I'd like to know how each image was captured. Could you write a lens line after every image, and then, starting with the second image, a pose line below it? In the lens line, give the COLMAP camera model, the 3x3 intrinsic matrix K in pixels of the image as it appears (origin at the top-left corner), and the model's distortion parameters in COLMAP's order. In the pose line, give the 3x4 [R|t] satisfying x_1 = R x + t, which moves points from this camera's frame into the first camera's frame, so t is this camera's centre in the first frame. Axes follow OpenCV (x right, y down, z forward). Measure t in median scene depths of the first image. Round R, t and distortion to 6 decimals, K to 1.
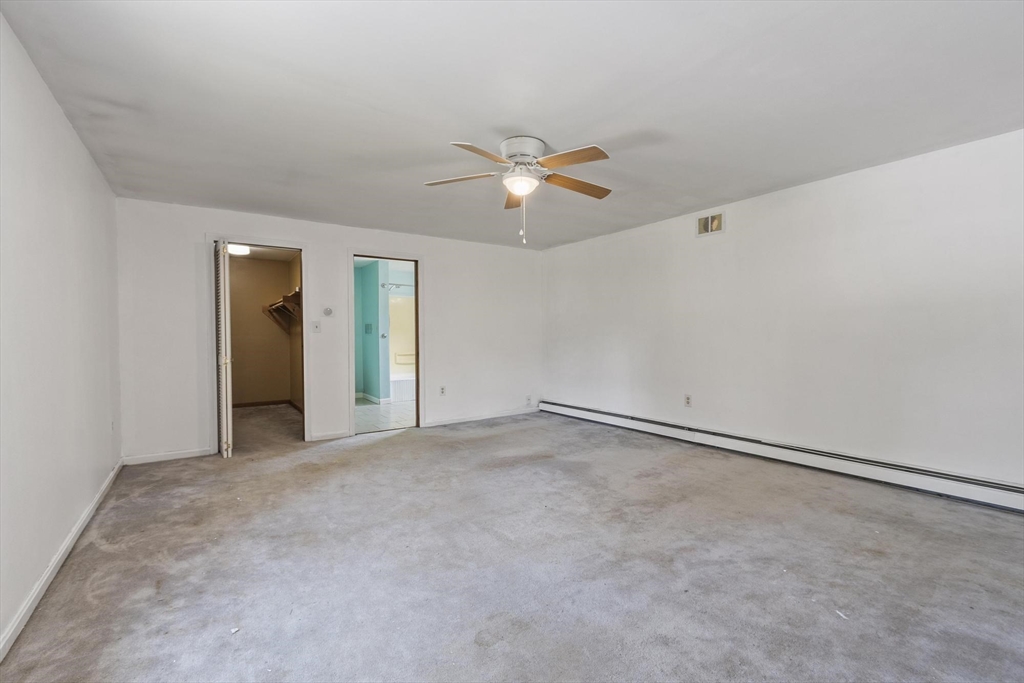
lens RADIAL K [[451.2, 0, 505.5], [0, 451.2, 336.9], [0, 0, 1]] dist [0.000924, -0.001130]
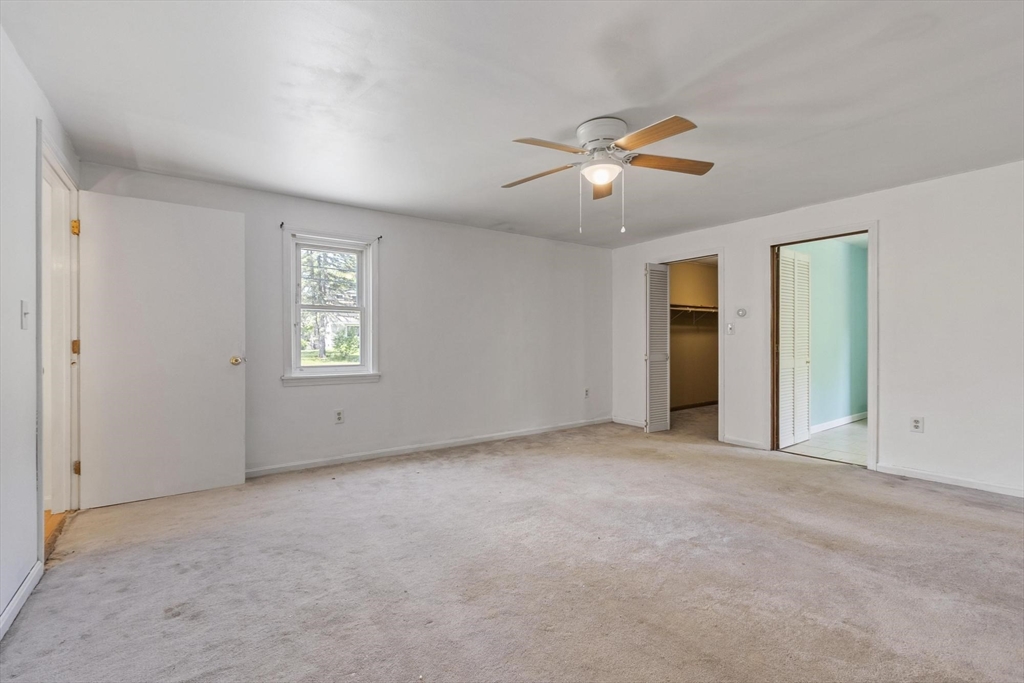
lens RADIAL K [[451.2, 0, 502.5], [0, 451.2, 343.7], [0, 0, 1]] dist [0.000924, -0.001130]
pose [[0.016365, 0.013353, -0.999777, 0.583503], [0.004382, 0.999900, 0.013426, -0.005521], [0.999856, -0.004601, 0.016305, 0.495146]]
